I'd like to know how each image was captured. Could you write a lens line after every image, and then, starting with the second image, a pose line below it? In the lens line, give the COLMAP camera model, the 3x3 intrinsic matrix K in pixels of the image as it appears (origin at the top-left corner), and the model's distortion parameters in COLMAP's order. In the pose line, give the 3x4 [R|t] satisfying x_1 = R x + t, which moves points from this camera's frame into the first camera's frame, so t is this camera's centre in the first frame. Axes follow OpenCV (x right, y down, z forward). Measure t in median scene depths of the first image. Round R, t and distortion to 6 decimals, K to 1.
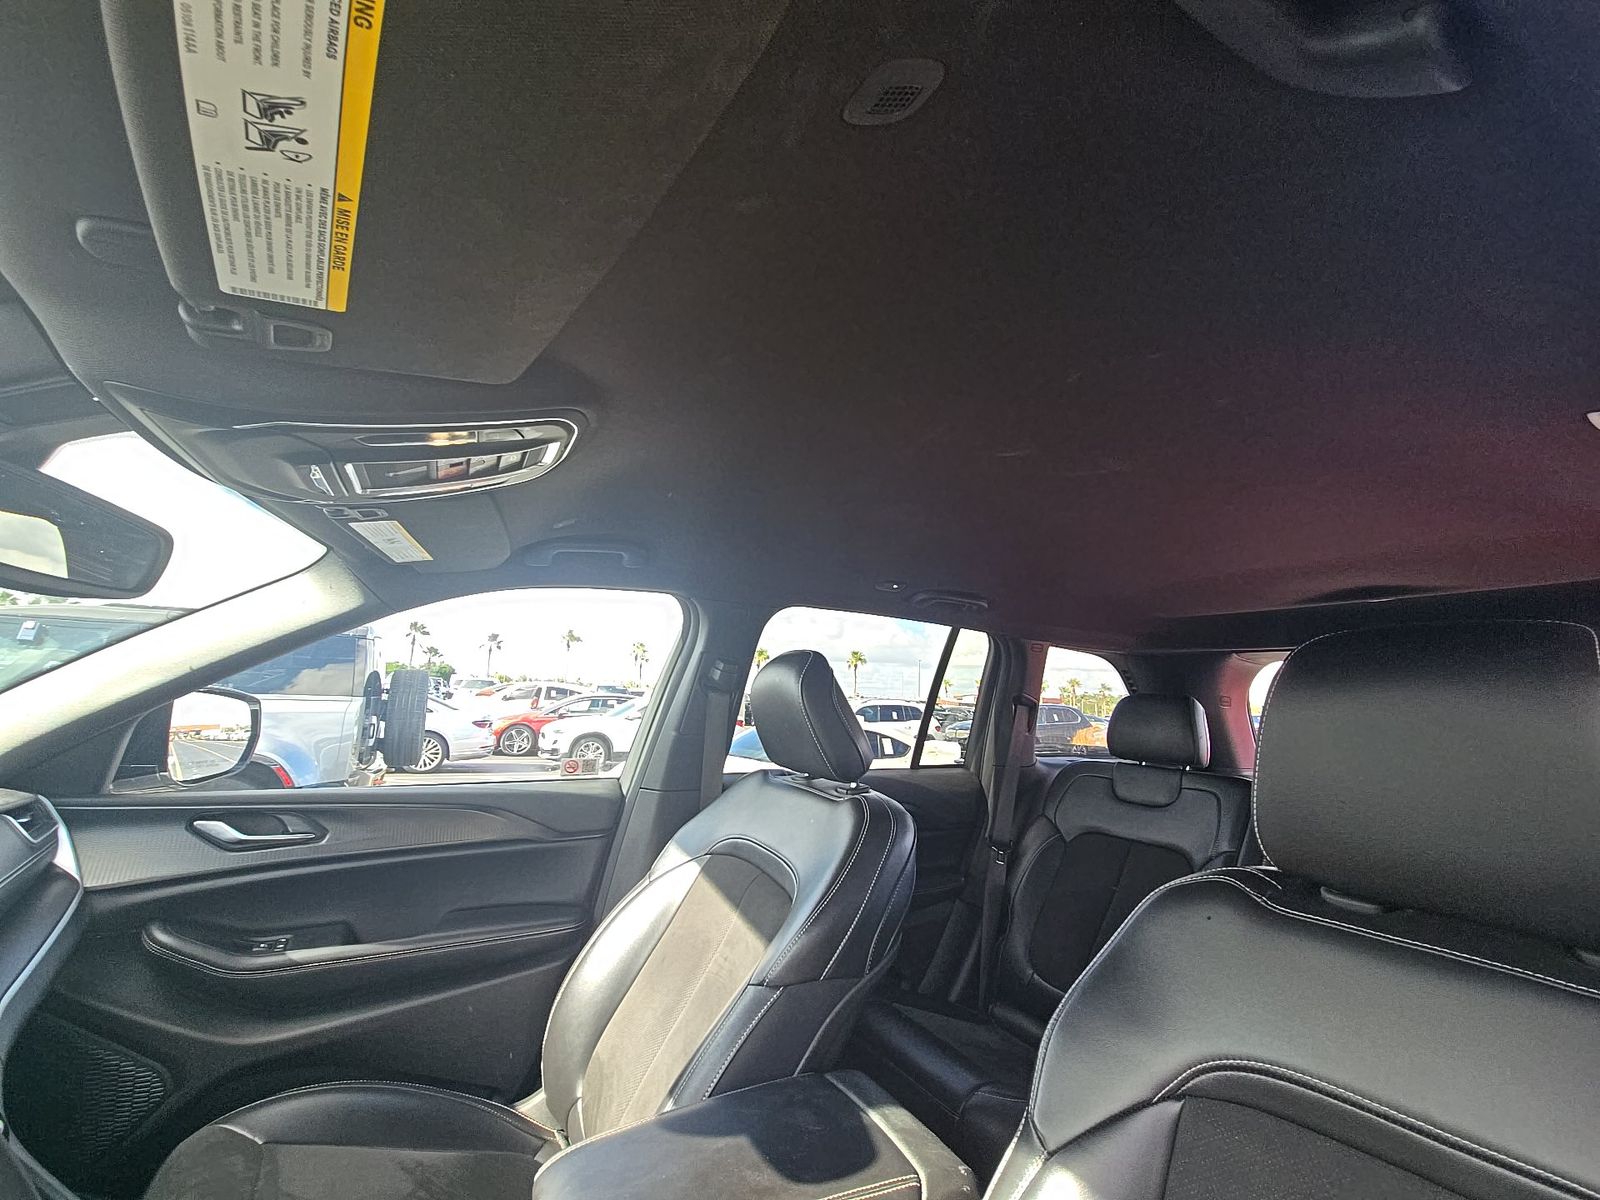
lens RADIAL K [[653.7, 0, 795.3], [0, 653.7, 601.8], [0, 0, 1]] dist [0.001358, 0.000519]
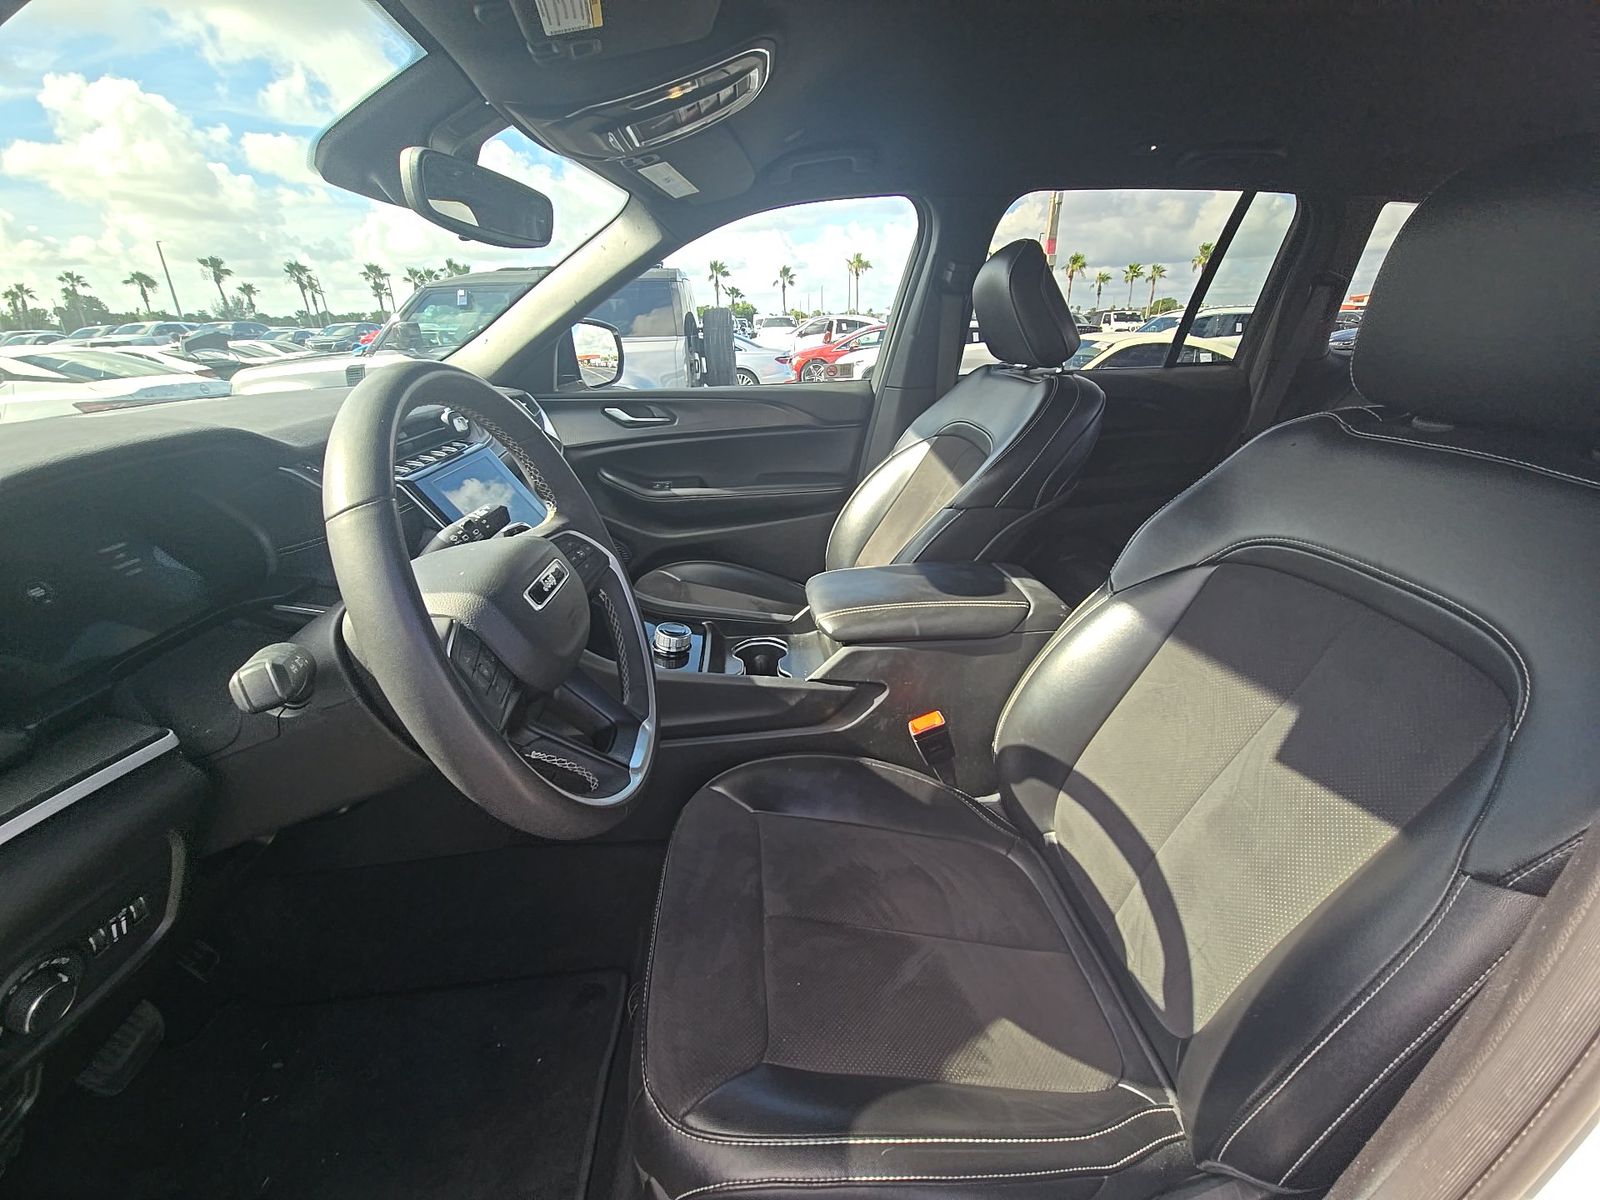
lens RADIAL K [[653.7, 0, 795.3], [0, 653.7, 601.8], [0, 0, 1]] dist [0.001358, 0.000519]
pose [[0.908503, 0.103703, -0.404807, 0.153772], [0.120511, 0.862541, 0.491427, 0.014802], [0.400125, -0.495246, 0.771123, -0.215598]]
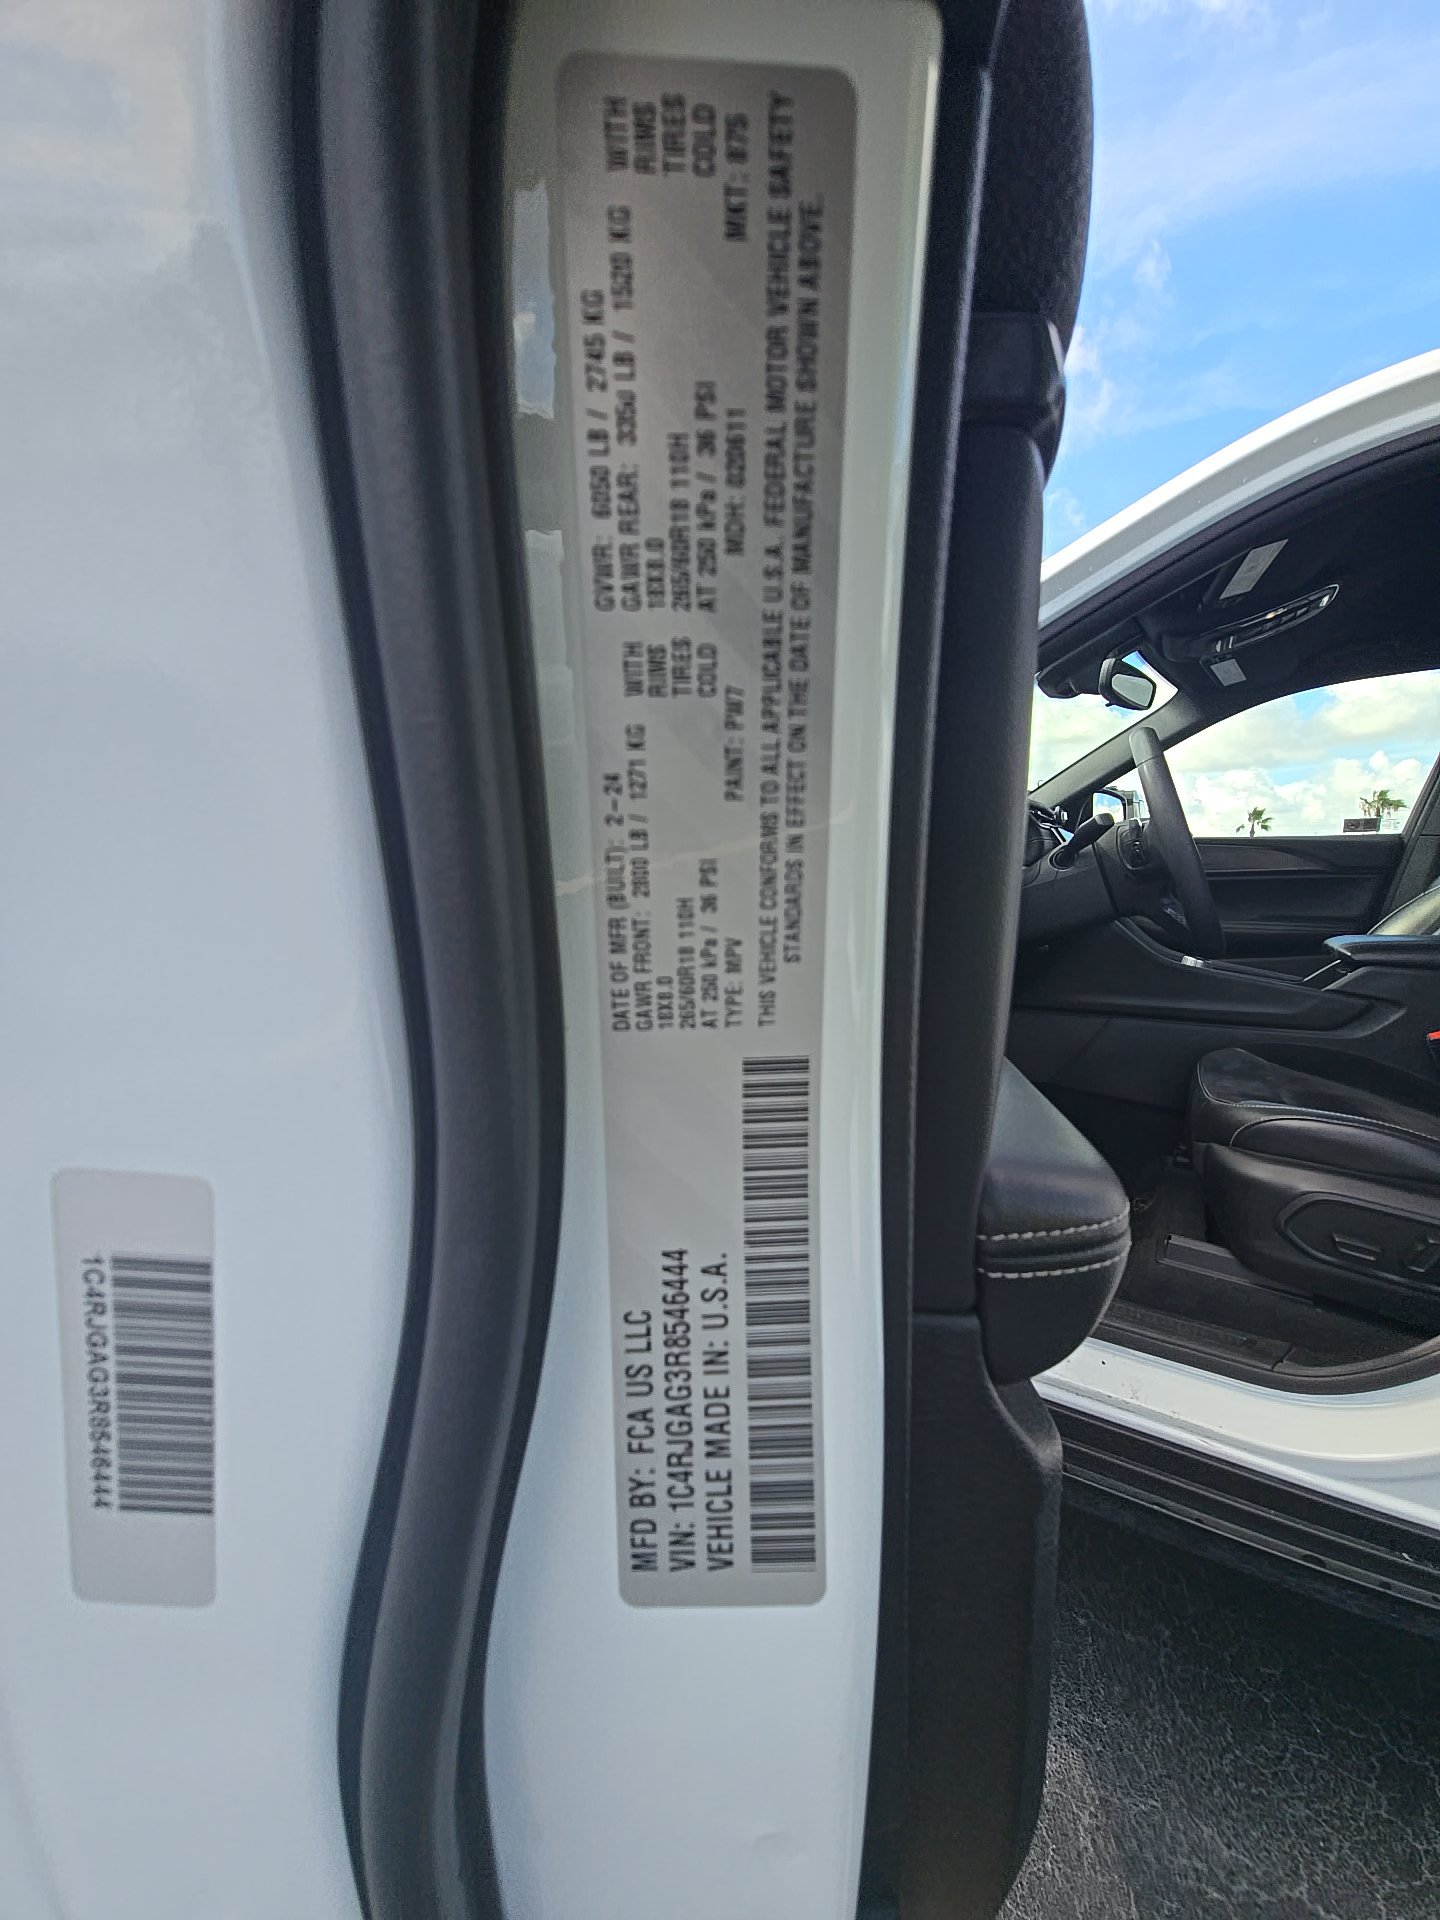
lens RADIAL K [[784.4, 0, 720.0], [0, 784.4, 960.0], [0, 0, 1]] dist [0.001358, 0.000519]
pose [[0.514081, 0.059342, -0.855686, 0.408088], [0.134728, 0.979634, 0.148880, 0.123851], [0.847094, -0.191821, 0.495617, -1.008633]]
